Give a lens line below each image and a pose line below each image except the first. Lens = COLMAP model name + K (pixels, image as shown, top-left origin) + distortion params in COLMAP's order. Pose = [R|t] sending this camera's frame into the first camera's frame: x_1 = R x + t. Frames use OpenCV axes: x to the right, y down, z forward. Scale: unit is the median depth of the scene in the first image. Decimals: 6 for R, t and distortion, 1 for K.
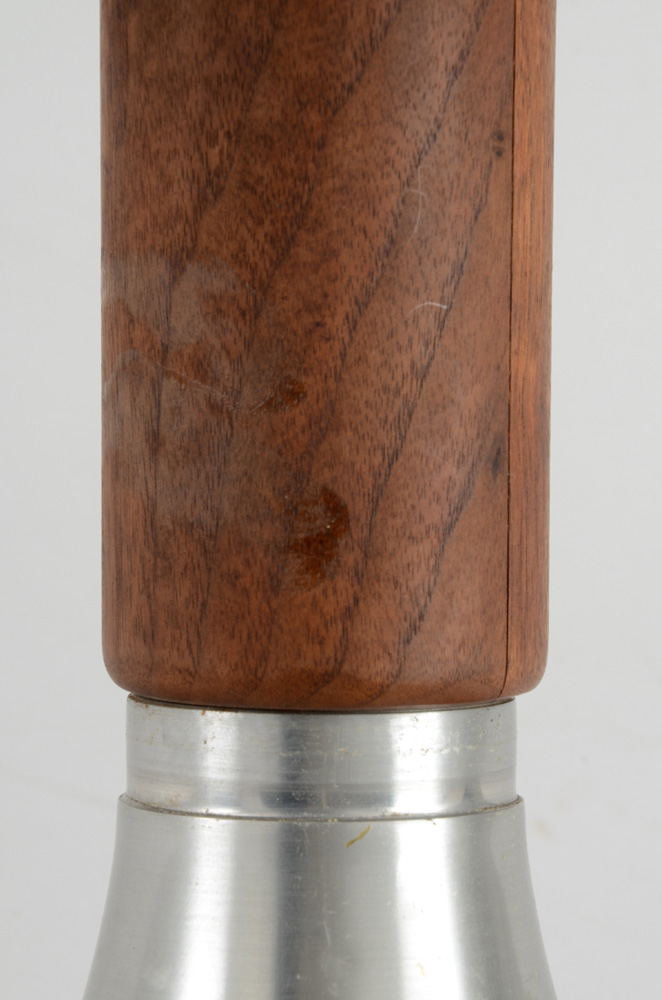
lens RADIAL K [[4338.8, 0, 331.0], [0, 4338.8, 500.0], [0, 0, 1]] dist [0.214572, 2.825389]
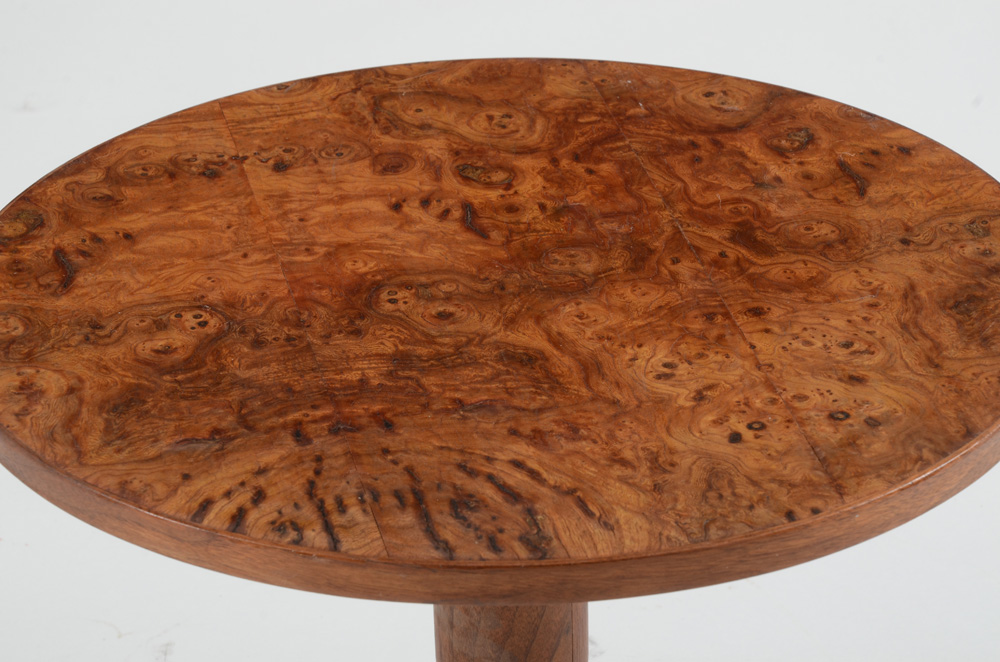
lens RADIAL K [[2840.0, 0, 500.0], [0, 2840.0, 331.0], [0, 0, 1]] dist [0.611797, 1.037516]
pose [[0.999409, -0.015222, -0.030823, 0.055619], [0.026482, 0.912628, 0.407932, -0.997052], [0.021920, -0.408507, 0.912492, -0.695477]]
